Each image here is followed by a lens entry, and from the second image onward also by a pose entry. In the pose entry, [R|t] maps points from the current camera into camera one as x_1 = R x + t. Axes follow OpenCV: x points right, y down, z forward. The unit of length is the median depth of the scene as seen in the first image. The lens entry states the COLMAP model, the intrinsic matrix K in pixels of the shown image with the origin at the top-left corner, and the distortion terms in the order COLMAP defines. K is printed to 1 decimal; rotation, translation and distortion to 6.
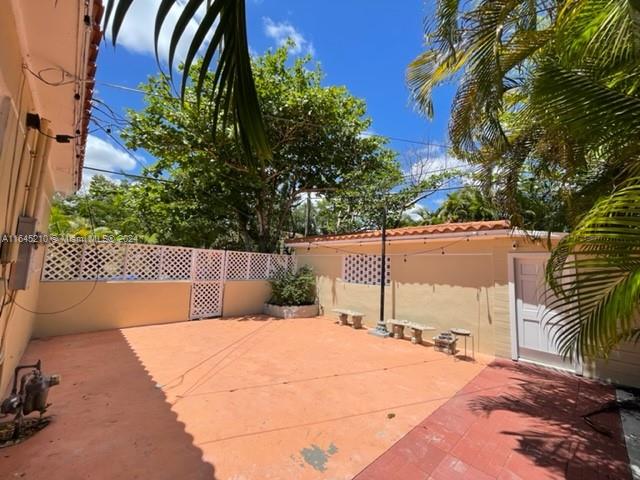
lens RADIAL K [[258.9, 0, 321.5], [0, 258.9, 240.4], [0, 0, 1]] dist [-0.006457, 0.001116]
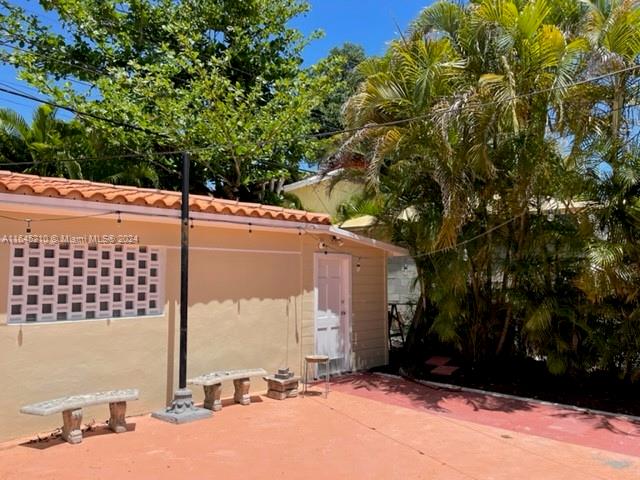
lens RADIAL K [[528.5, 0, 320.7], [0, 528.5, 239.0], [0, 0, 1]] dist [0.014745, 0.003472]
pose [[-0.050846, 0.033341, 0.998150, -0.758753], [-0.100651, 0.994183, -0.038336, 0.052909], [-0.993622, -0.102414, -0.047194, 0.822999]]
